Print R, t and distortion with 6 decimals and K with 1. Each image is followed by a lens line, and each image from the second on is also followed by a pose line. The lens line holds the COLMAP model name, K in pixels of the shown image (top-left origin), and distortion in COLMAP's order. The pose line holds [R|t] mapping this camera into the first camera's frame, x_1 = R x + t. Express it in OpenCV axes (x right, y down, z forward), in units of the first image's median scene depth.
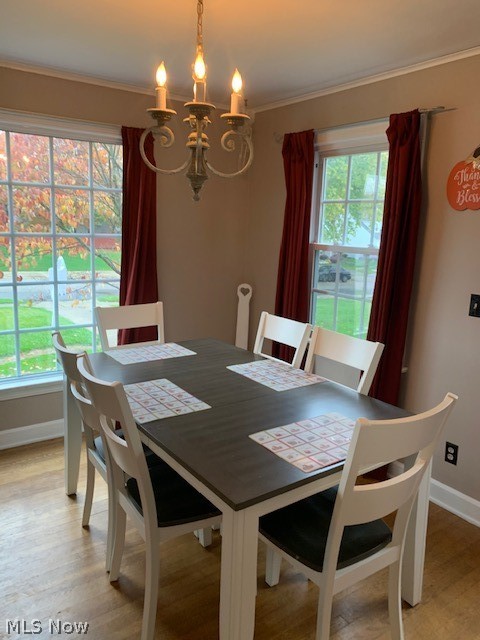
lens RADIAL K [[495.7, 0, 240.0], [0, 495.7, 320.0], [0, 0, 1]] dist [0.008830, 0.003342]
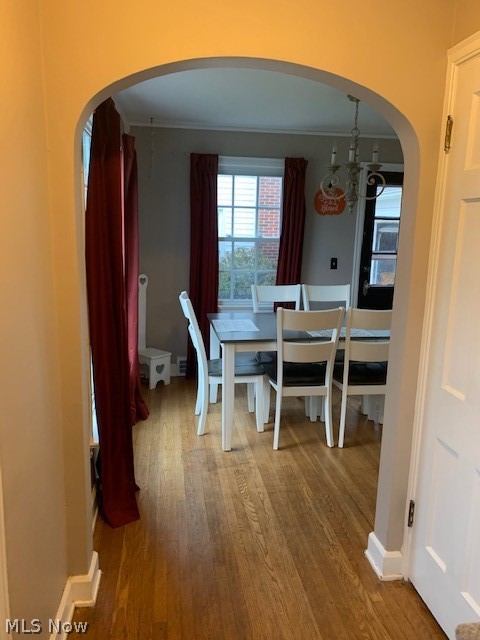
lens RADIAL K [[495.7, 0, 240.0], [0, 495.7, 320.0], [0, 0, 1]] dist [0.008830, 0.003342]
pose [[0.470768, -0.191013, 0.861331, -1.215847], [0.165467, 0.978073, 0.126465, -0.104736], [-0.866602, 0.082986, 0.492051, 0.327706]]
